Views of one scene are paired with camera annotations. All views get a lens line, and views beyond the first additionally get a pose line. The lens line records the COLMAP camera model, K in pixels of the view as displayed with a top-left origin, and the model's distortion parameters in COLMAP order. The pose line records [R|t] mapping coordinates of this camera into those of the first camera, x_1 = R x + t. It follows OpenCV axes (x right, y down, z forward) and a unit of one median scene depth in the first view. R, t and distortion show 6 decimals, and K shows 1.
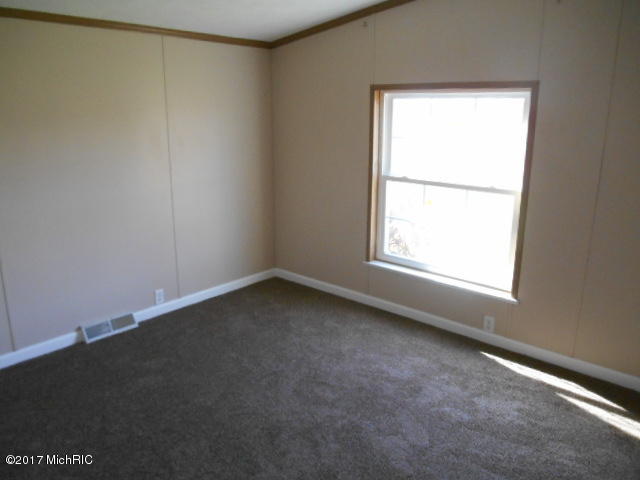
lens RADIAL K [[501.8, 0, 322.0], [0, 501.8, 237.7], [0, 0, 1]] dist [-0.030551, -0.003293]
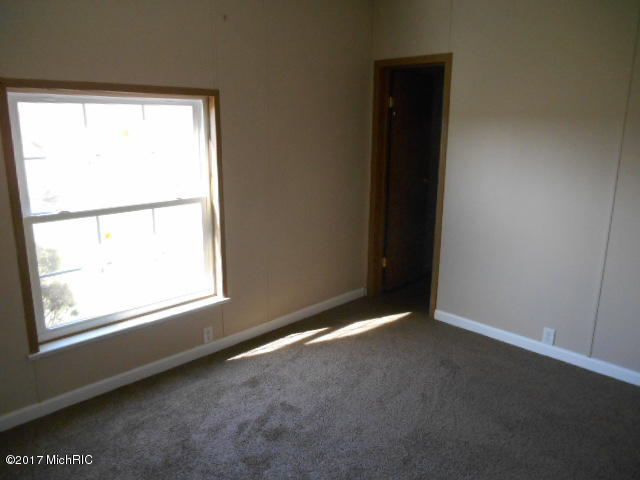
lens RADIAL K [[477.3, 0, 319.4], [0, 477.3, 231.3], [0, 0, 1]] dist [-0.020012, 0.000098]
pose [[0.080630, -0.222565, 0.971578, -0.531481], [0.257182, 0.946391, 0.195453, -0.151518], [-0.962993, 0.234113, 0.133547, 0.638867]]
